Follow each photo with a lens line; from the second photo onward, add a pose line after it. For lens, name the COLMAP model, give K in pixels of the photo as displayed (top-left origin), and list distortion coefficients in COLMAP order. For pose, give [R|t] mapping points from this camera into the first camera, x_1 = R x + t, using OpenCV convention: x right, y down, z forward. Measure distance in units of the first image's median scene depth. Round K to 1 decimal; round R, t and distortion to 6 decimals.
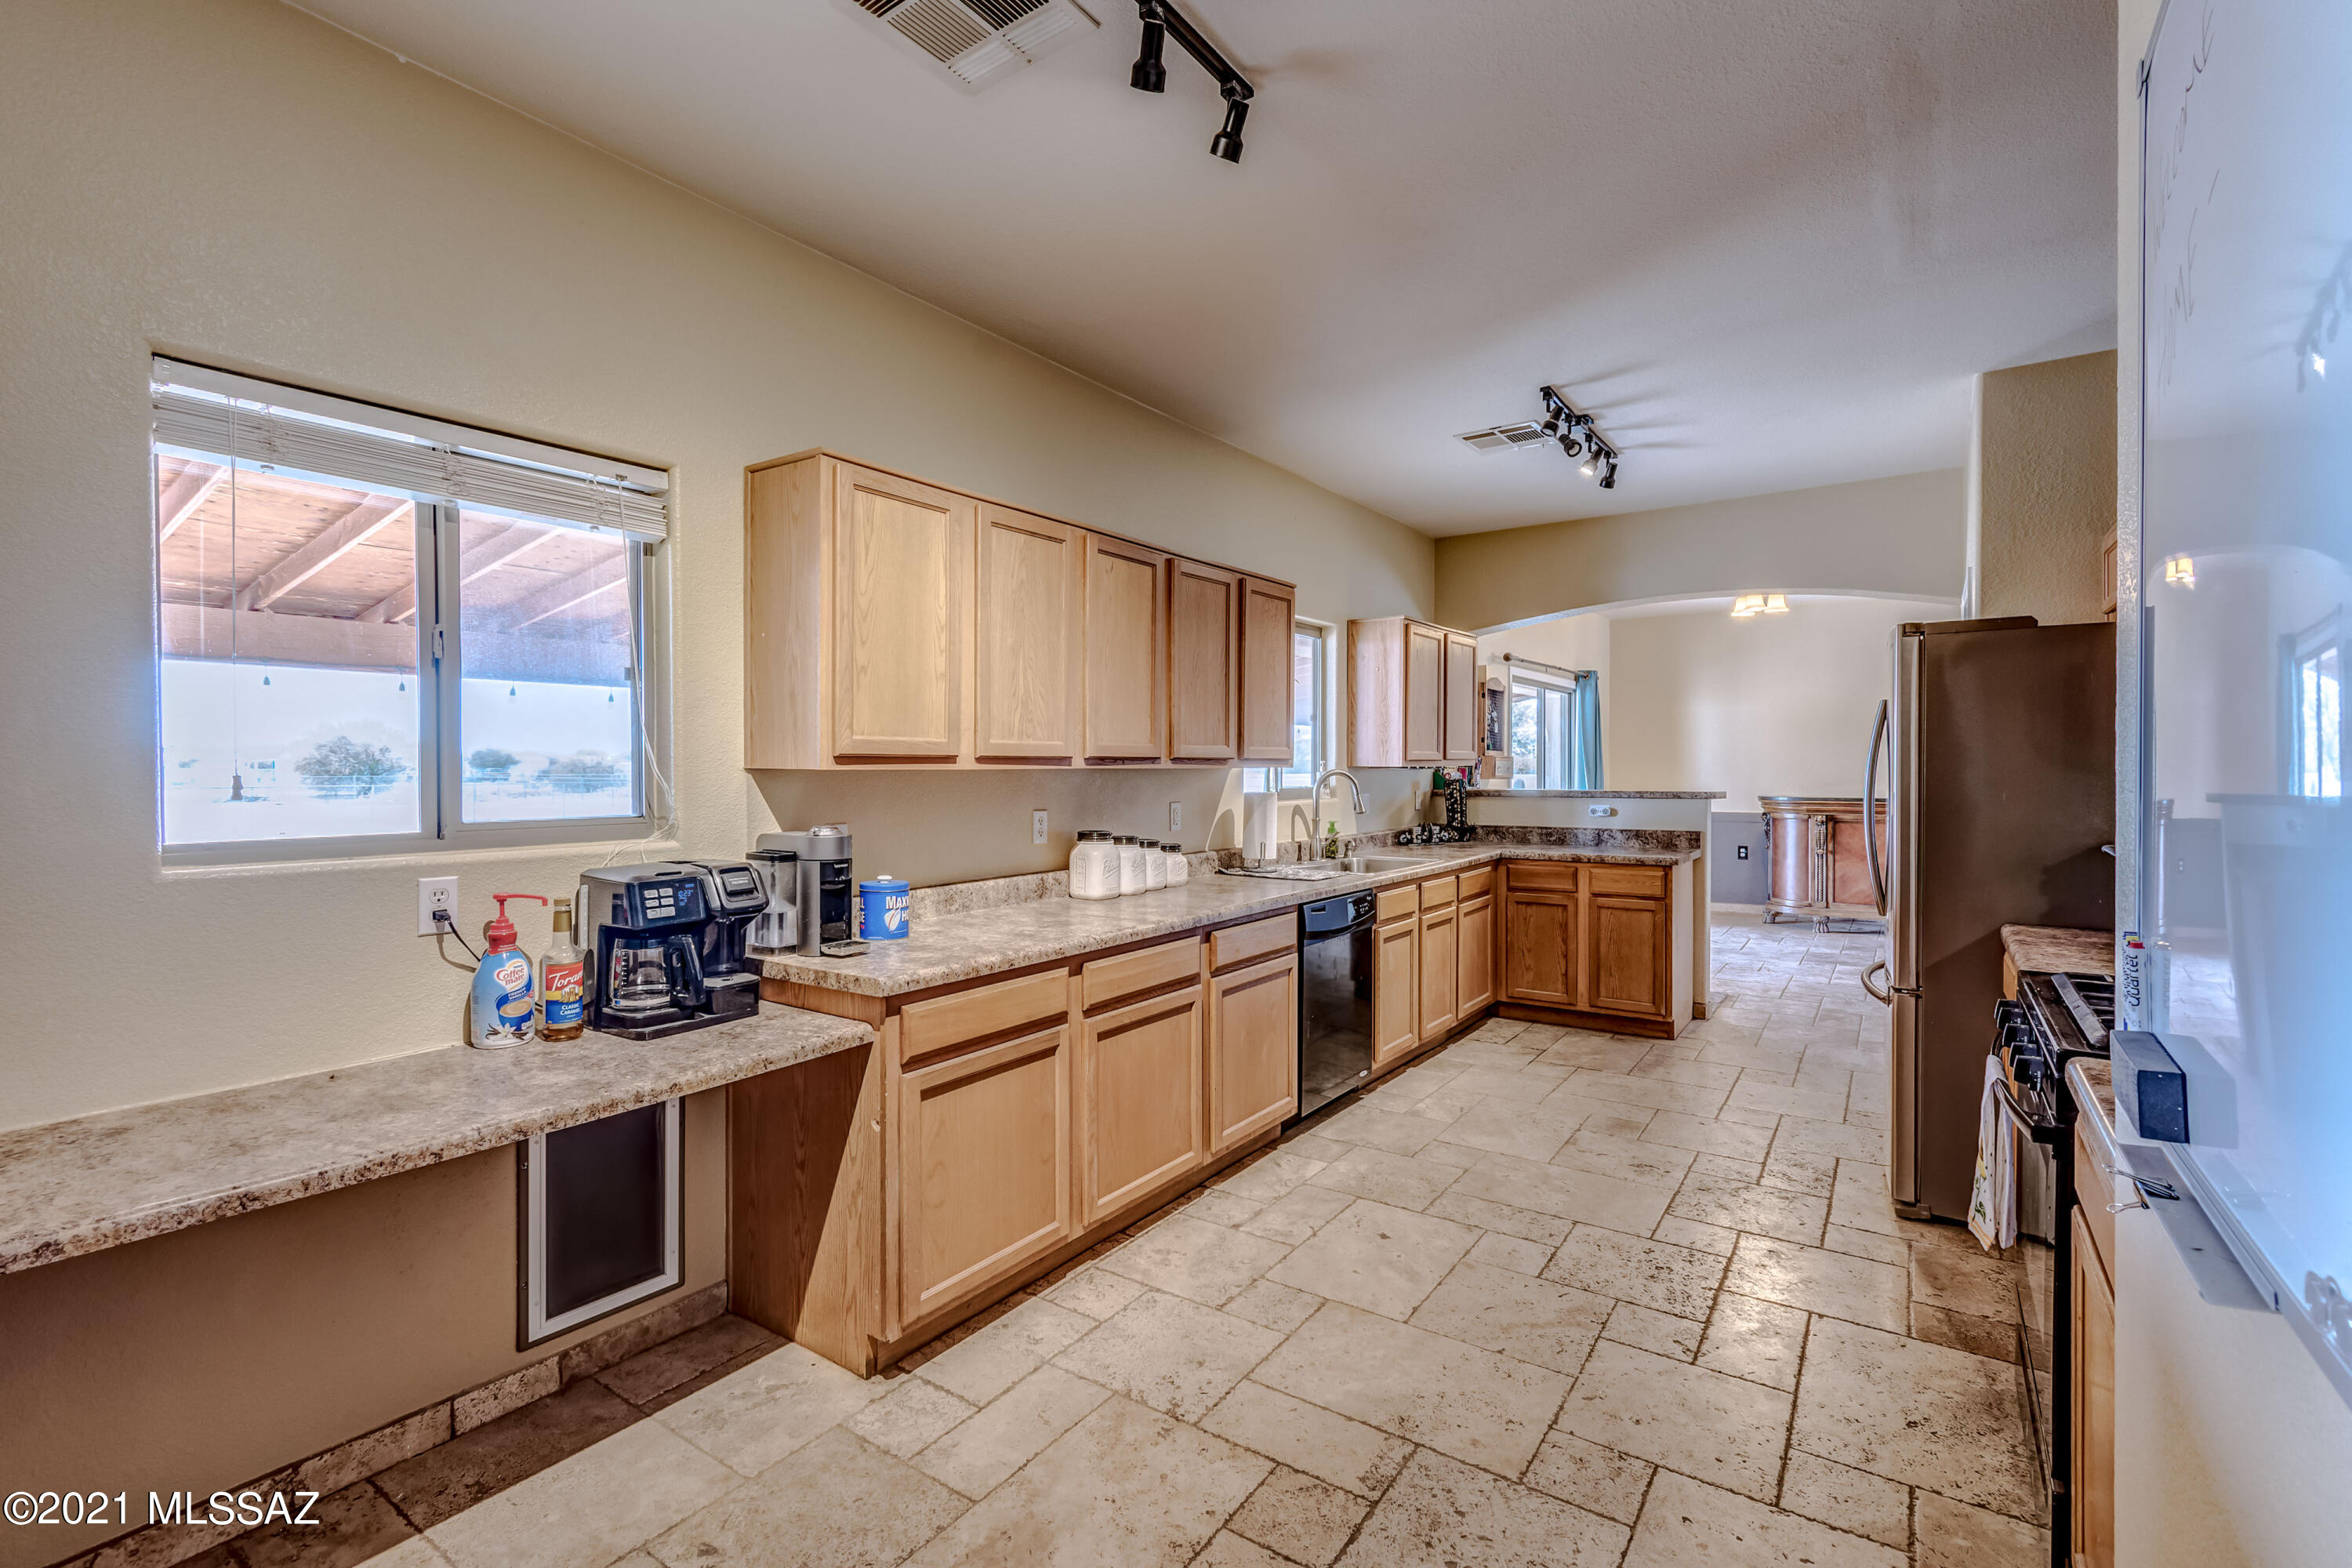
lens RADIAL K [[1044.7, 0, 1155.1], [0, 1044.7, 769.3], [0, 0, 1]] dist [0.000045, -0.000248]
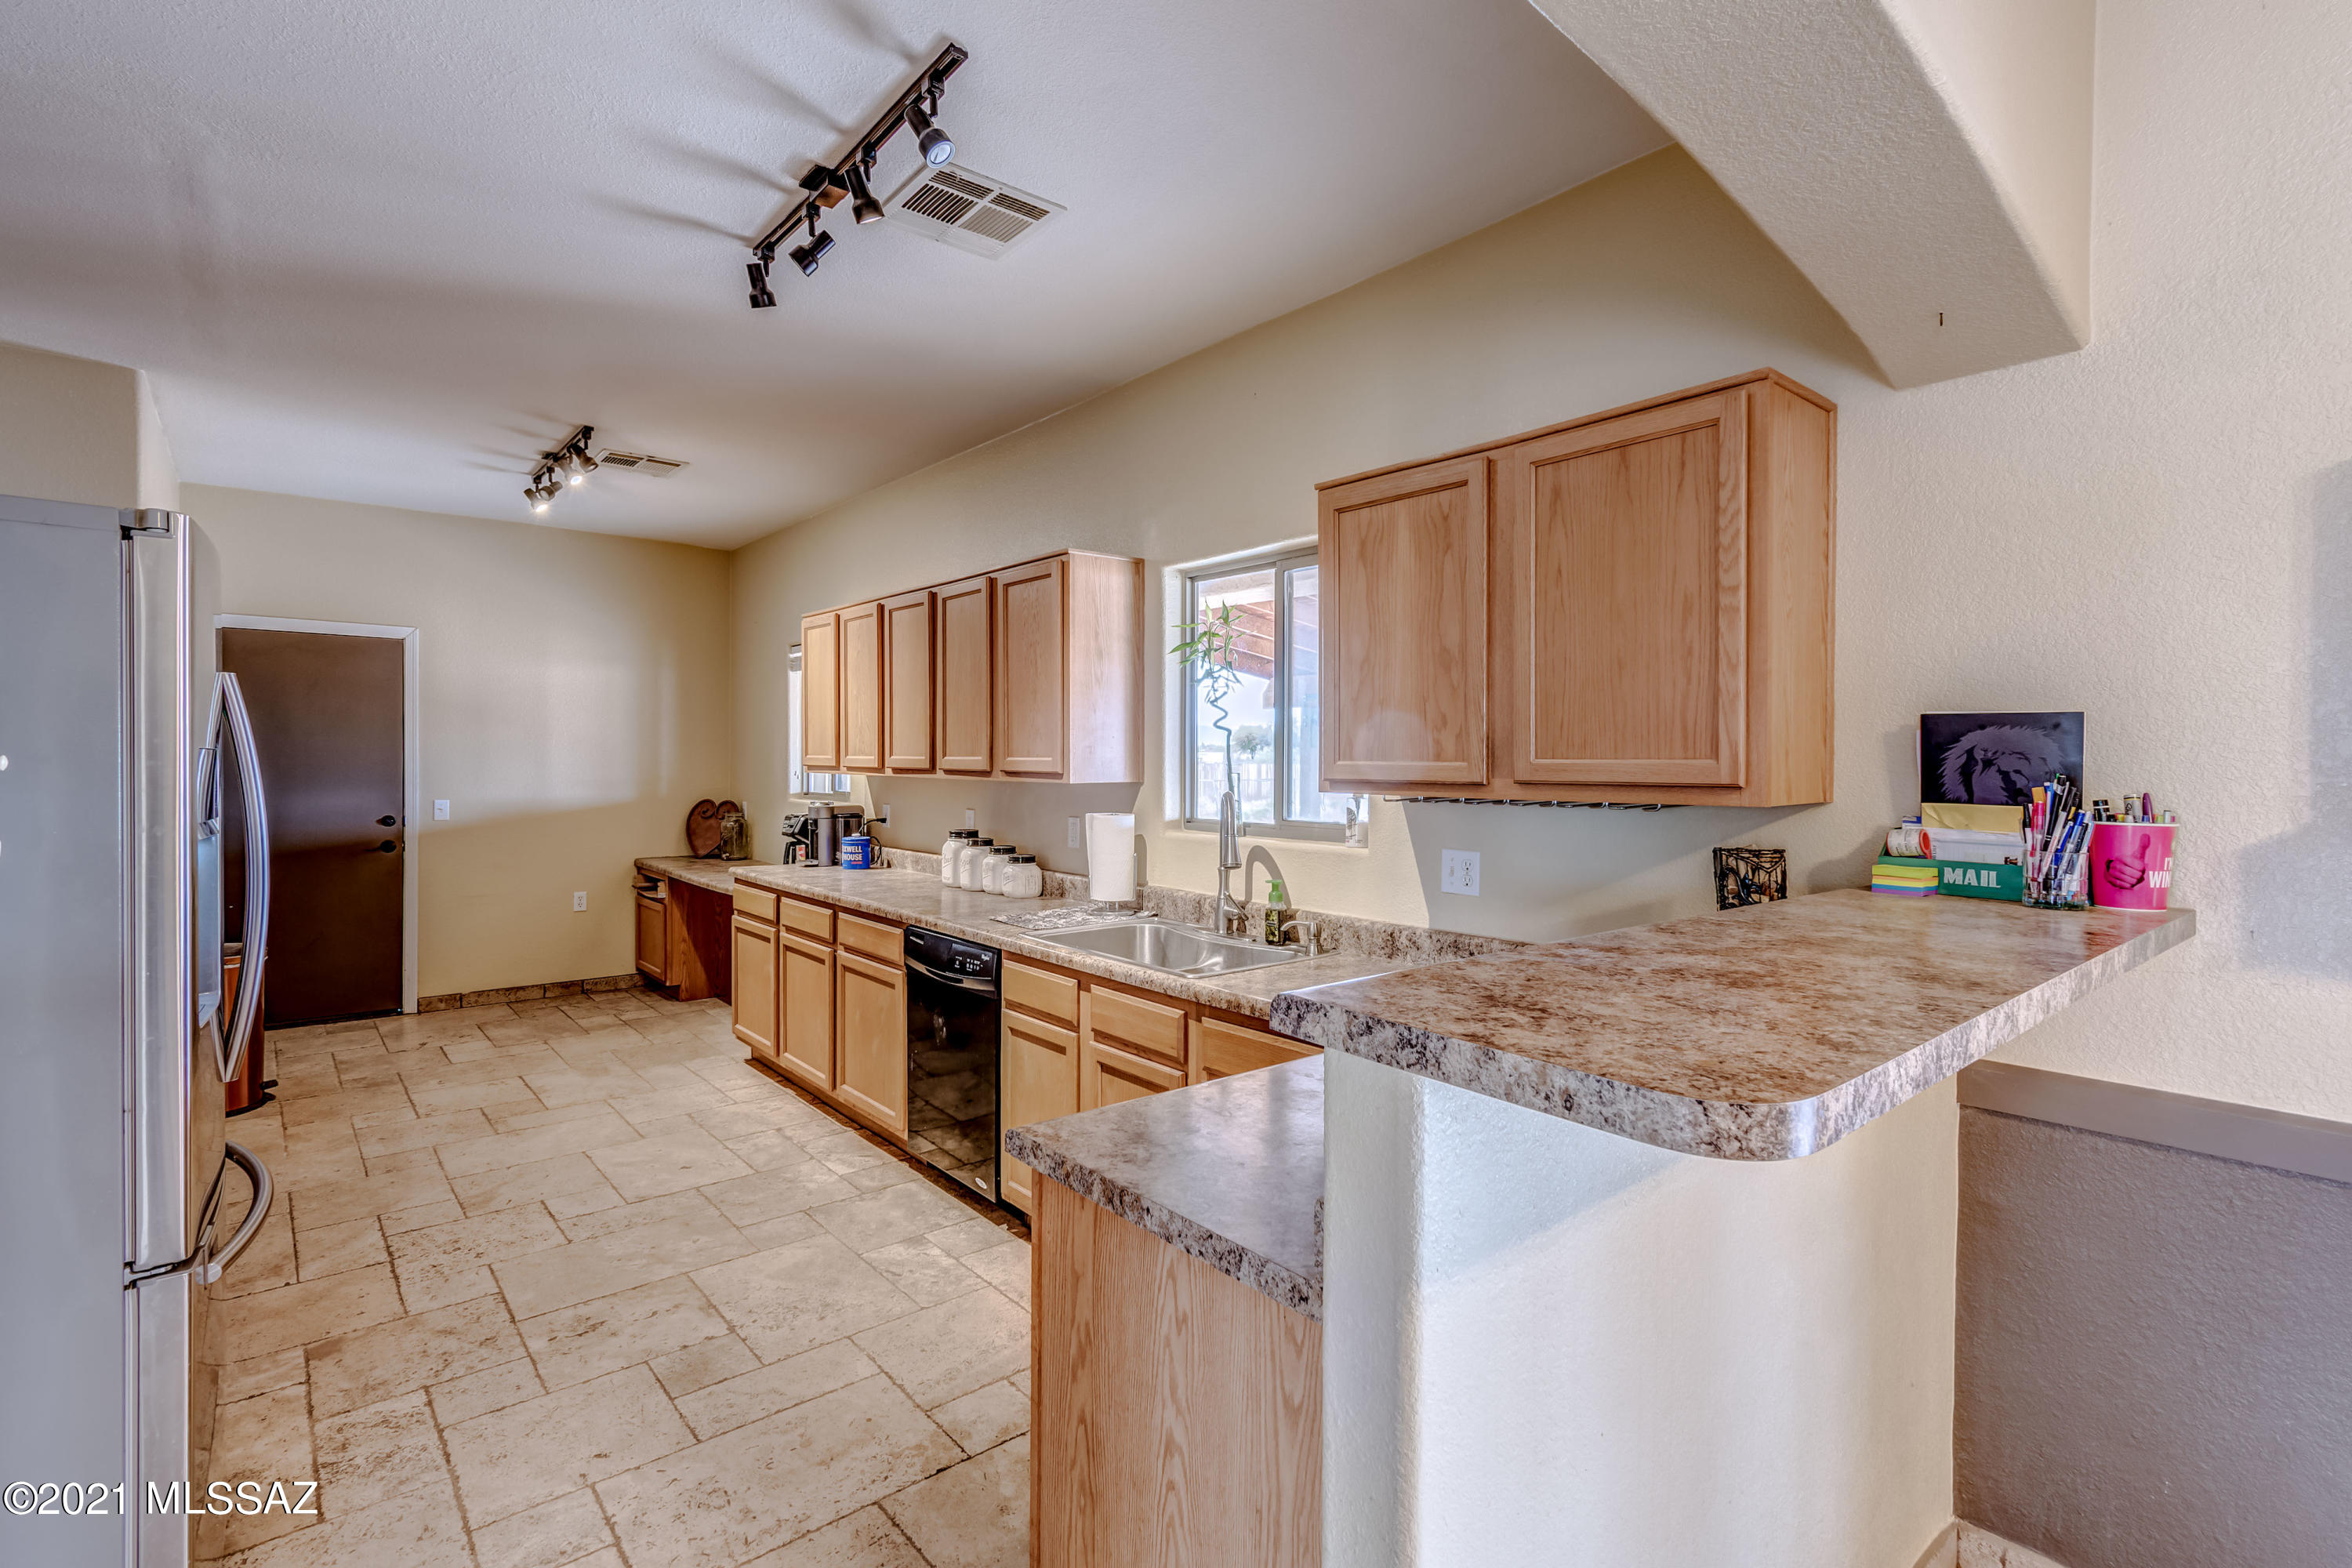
lens RADIAL K [[1044.7, 0, 1174.2], [0, 1044.7, 759.6], [0, 0, 1]] dist [0.000045, -0.000248]
pose [[-0.220080, 0.000811, -0.975481, 1.001157], [-0.011951, 0.999922, 0.003528, -0.024761], [0.975409, 0.012435, -0.220054, 1.428982]]
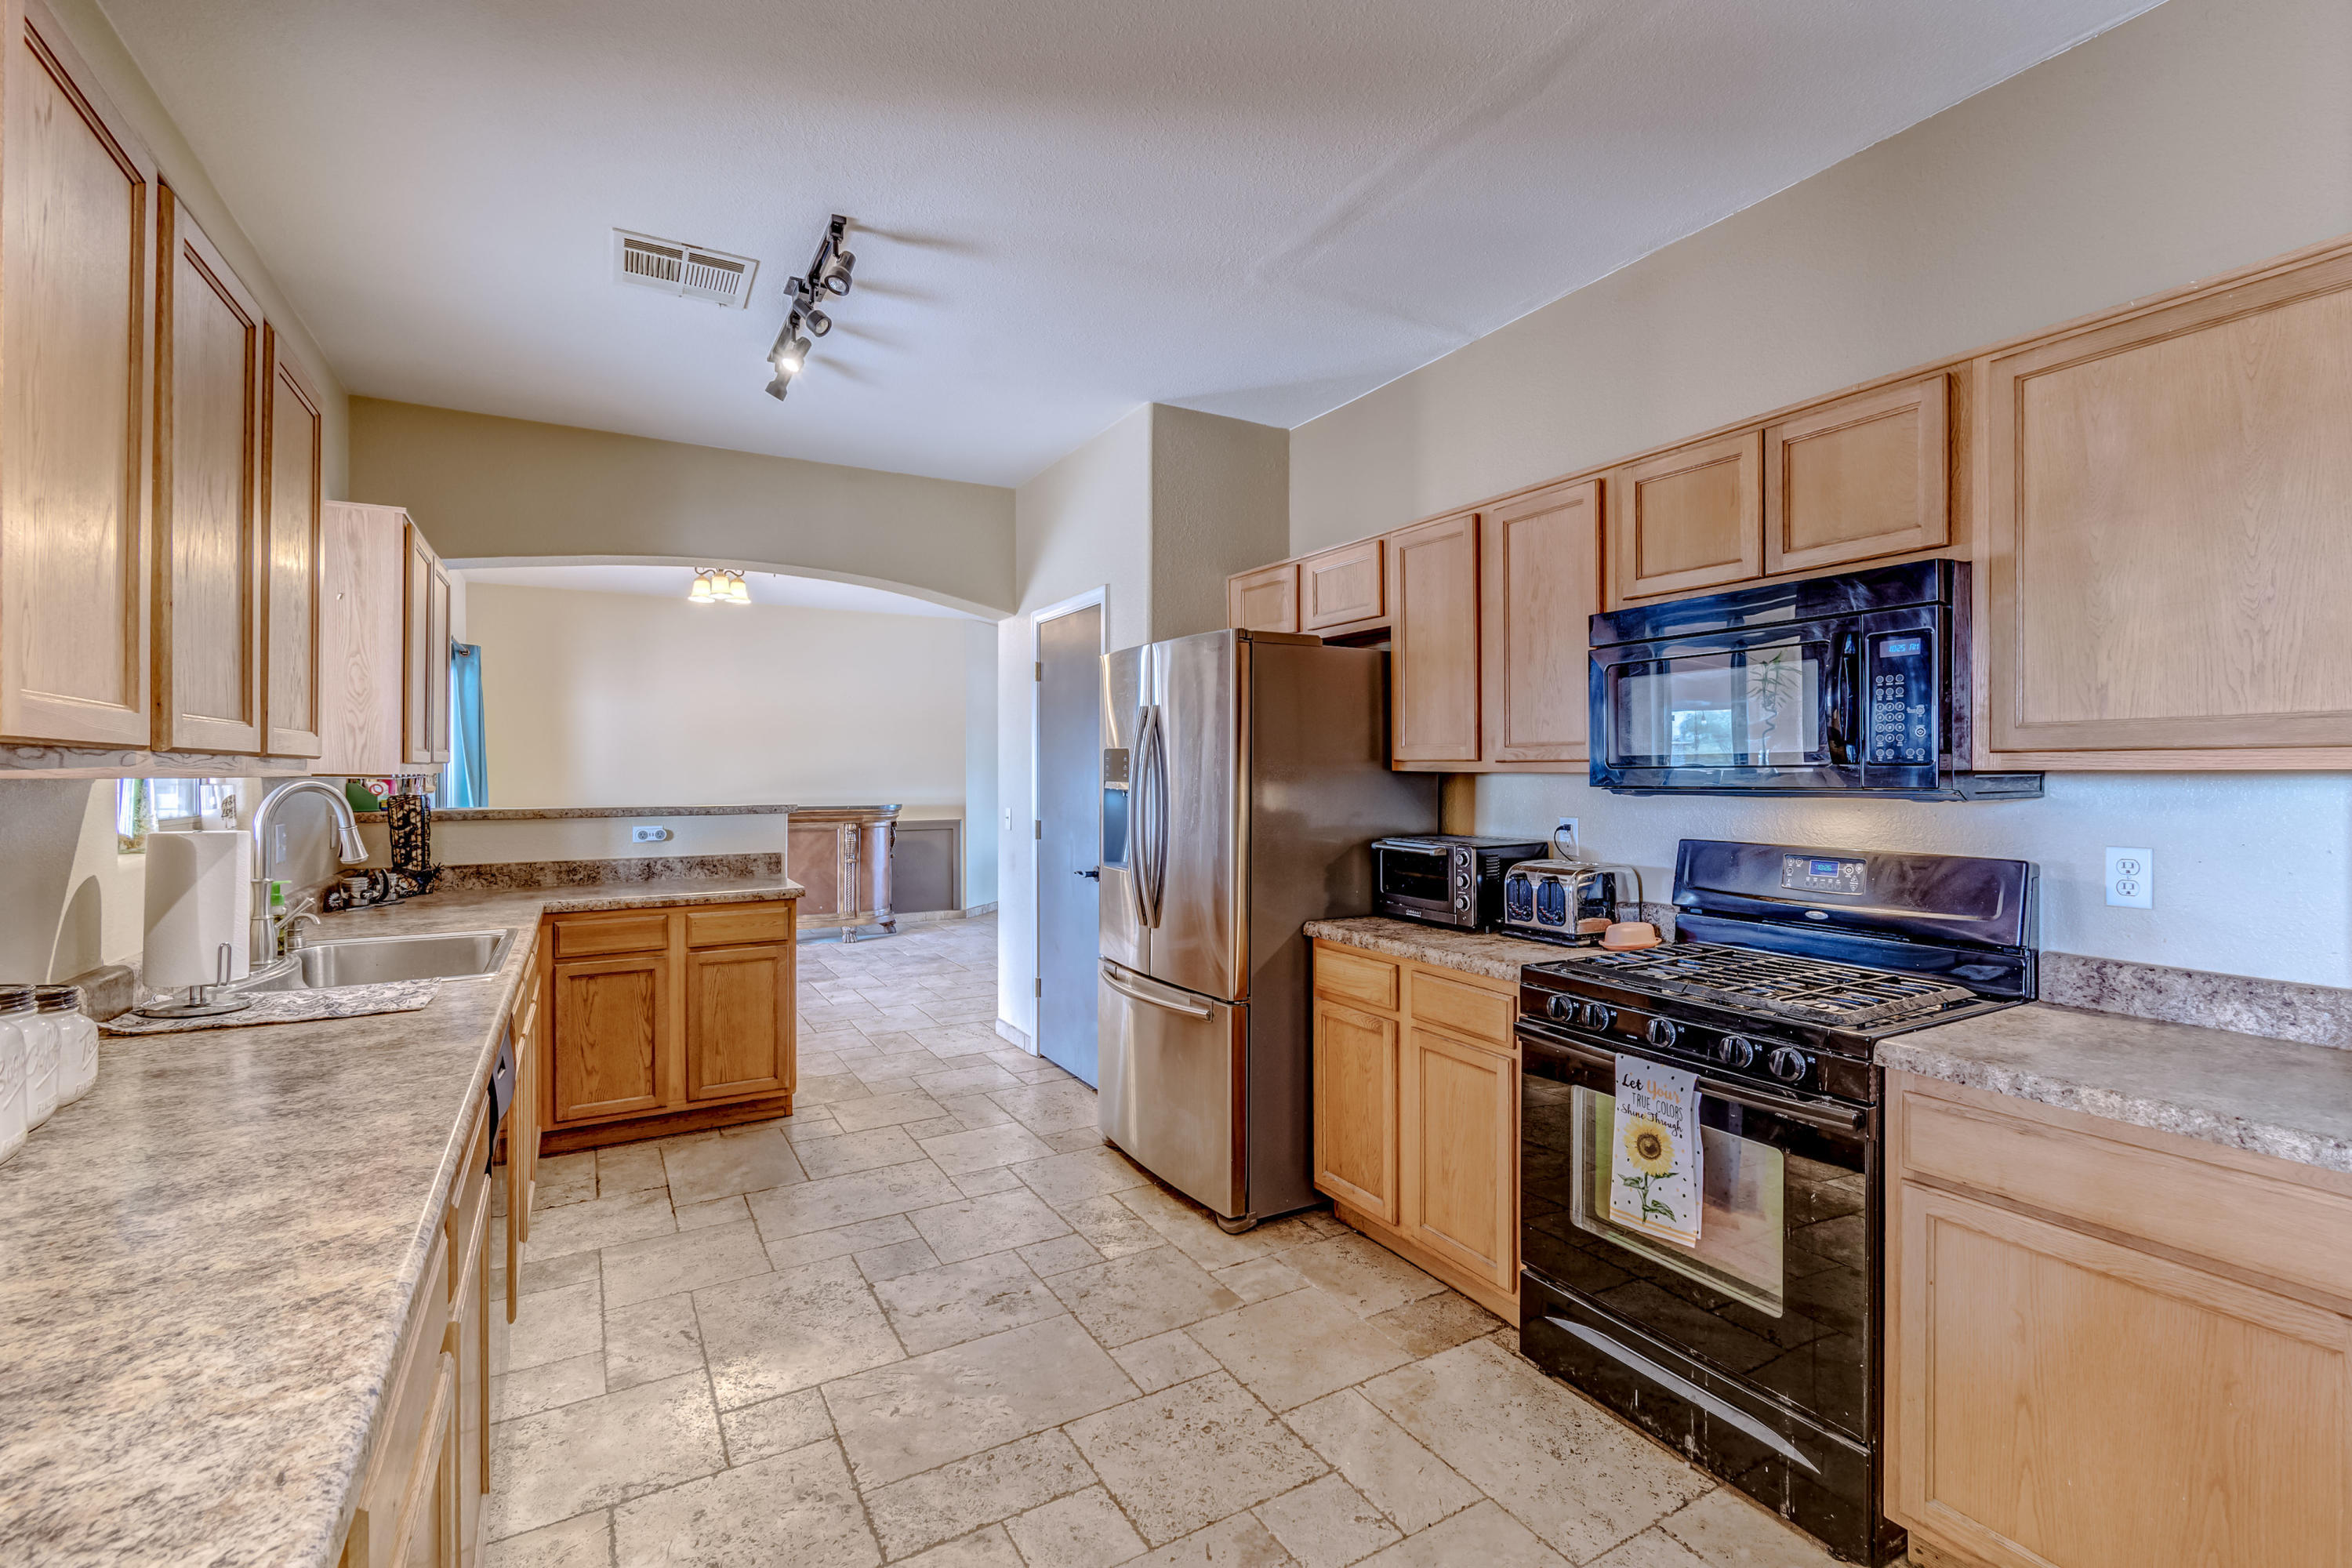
lens RADIAL K [[1044.7, 0, 1184.9], [0, 1044.7, 779.5], [0, 0, 1]] dist [0.000045, -0.000248]
pose [[0.397421, -0.001448, 0.917635, -0.160787], [0.004419, 0.999990, -0.000336, 0.003109], [-0.917626, 0.004189, 0.397424, 0.525269]]
